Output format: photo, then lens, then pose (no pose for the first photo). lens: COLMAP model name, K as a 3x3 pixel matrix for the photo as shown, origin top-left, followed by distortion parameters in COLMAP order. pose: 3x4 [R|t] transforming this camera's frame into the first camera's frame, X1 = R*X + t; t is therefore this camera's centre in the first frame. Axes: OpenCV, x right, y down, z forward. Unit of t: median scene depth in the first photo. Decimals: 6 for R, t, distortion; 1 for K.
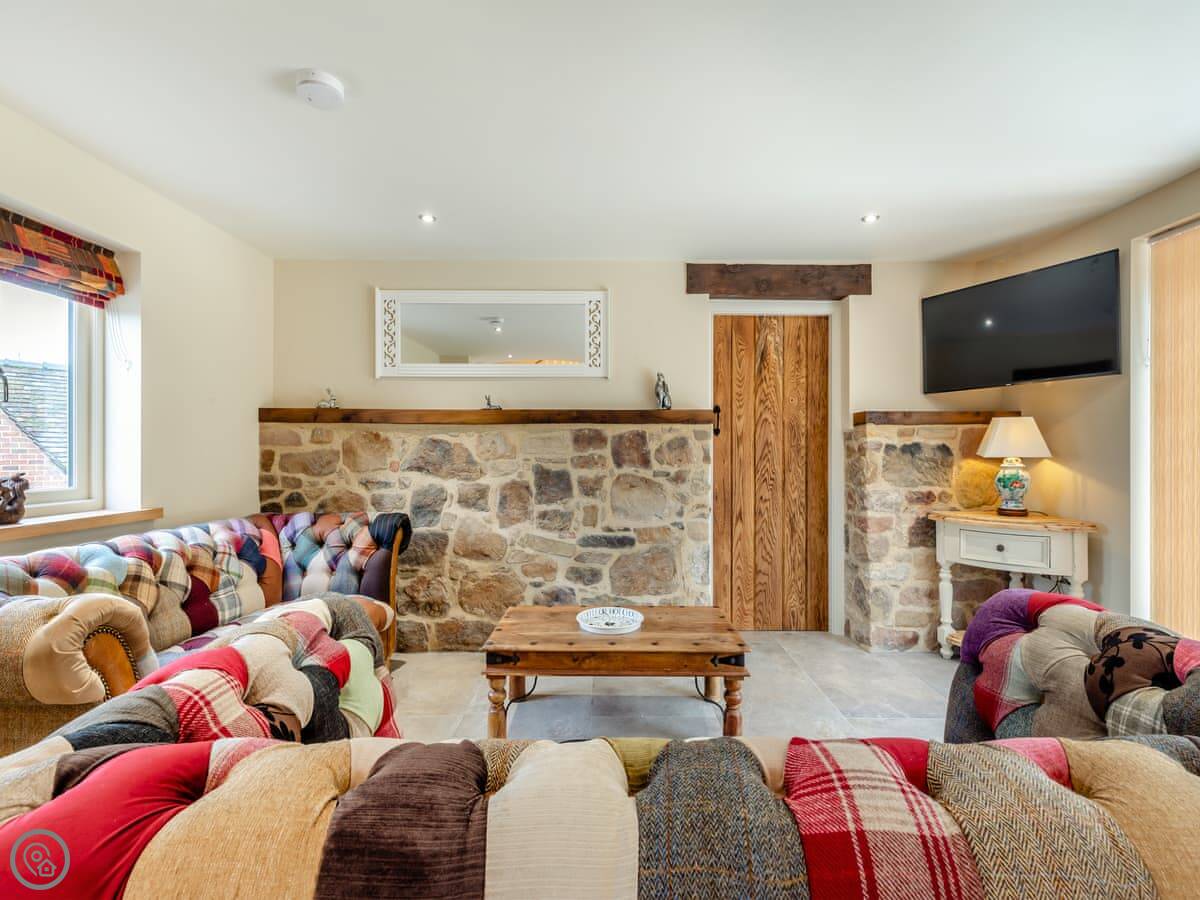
lens RADIAL K [[539.6, 0, 619.1], [0, 539.6, 452.3], [0, 0, 1]] dist [0.009152, -0.004289]
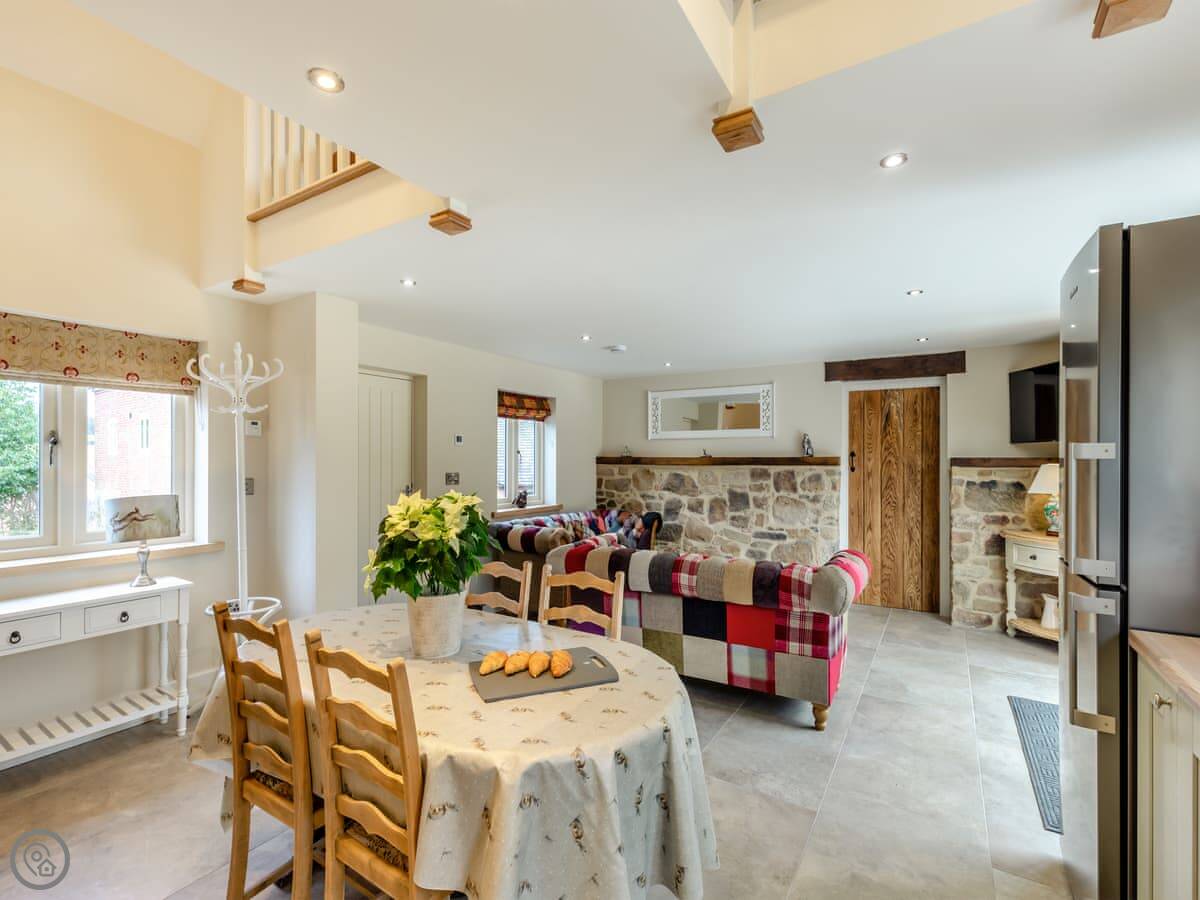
lens RADIAL K [[552.2, 0, 620.5], [0, 552.2, 458.7], [0, 0, 1]] dist [0.004694, -0.001141]
pose [[0.861824, -0.000514, -0.507207, 0.447063], [-0.002495, 0.999983, -0.005251, -0.063882], [0.507201, 0.005791, 0.861808, -0.712869]]
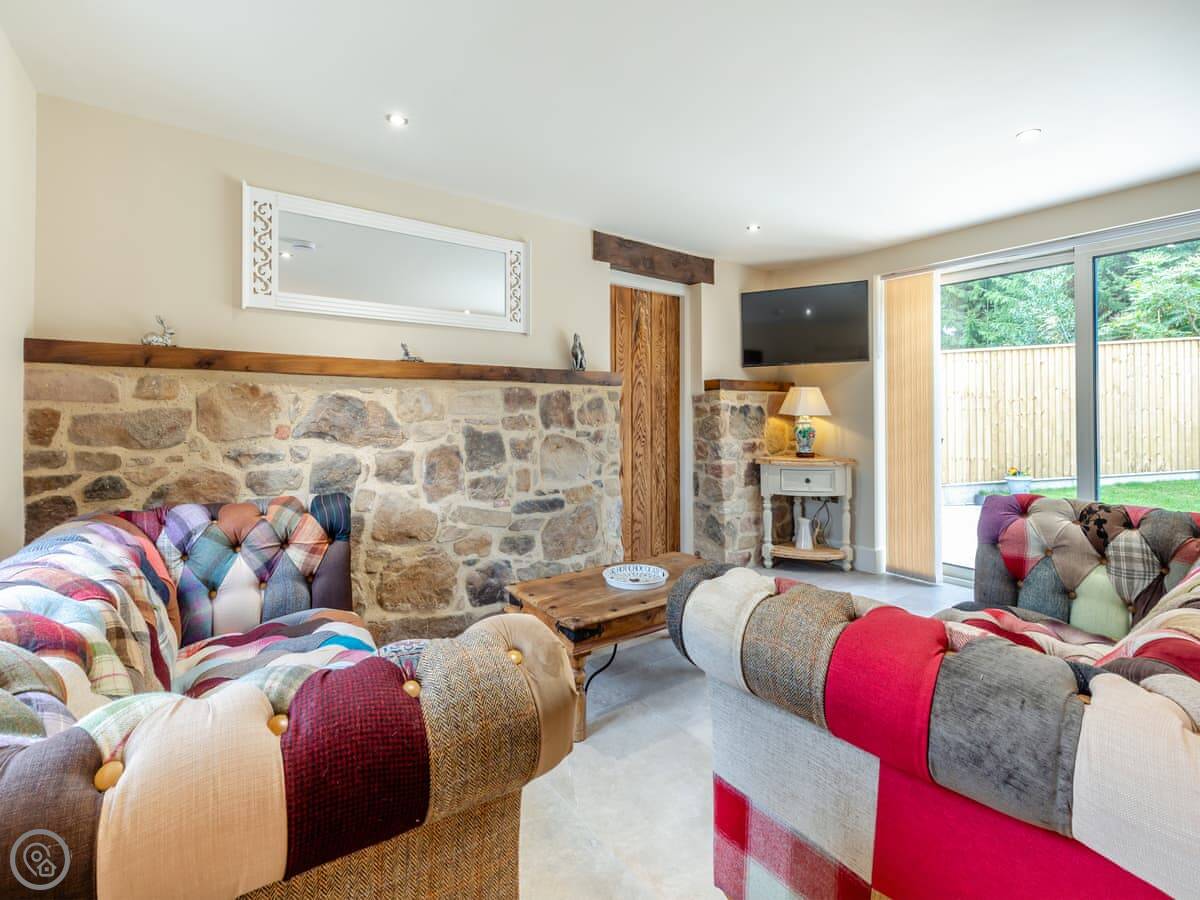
lens RADIAL K [[552.2, 0, 606.4], [0, 552.2, 406.4], [0, 0, 1]] dist [0.004694, -0.001141]
pose [[0.809321, 0.005401, 0.587342, -0.499395], [0.001667, 0.999933, -0.011491, 0.000608], [-0.587364, 0.010279, 0.809257, 0.135816]]
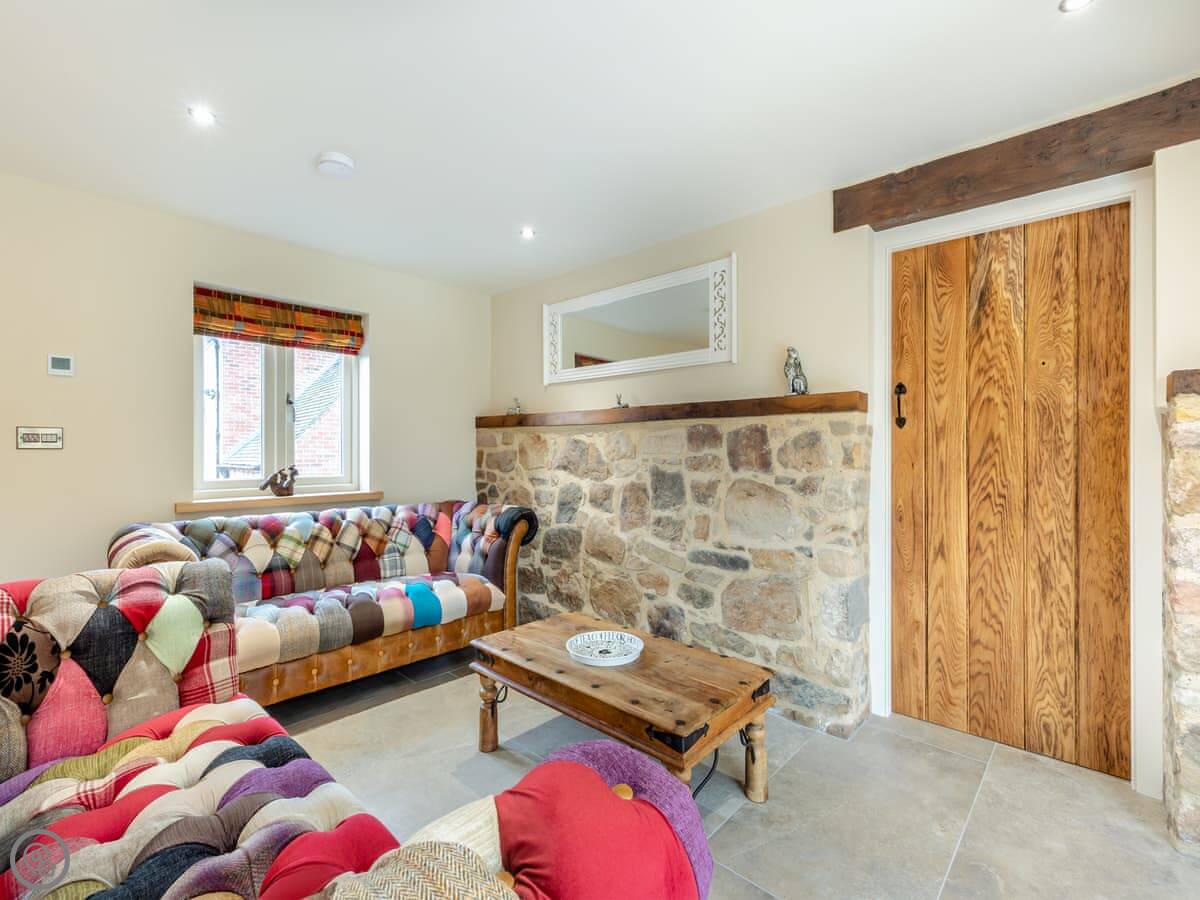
lens RADIAL K [[552.2, 0, 604.4], [0, 552.2, 451.2], [0, 0, 1]] dist [0.004694, -0.001141]
pose [[0.730989, -0.001159, -0.682388, 0.425424], [0.000743, 0.999999, -0.000902, -0.000784], [0.682389, 0.000153, 0.730989, 0.260458]]
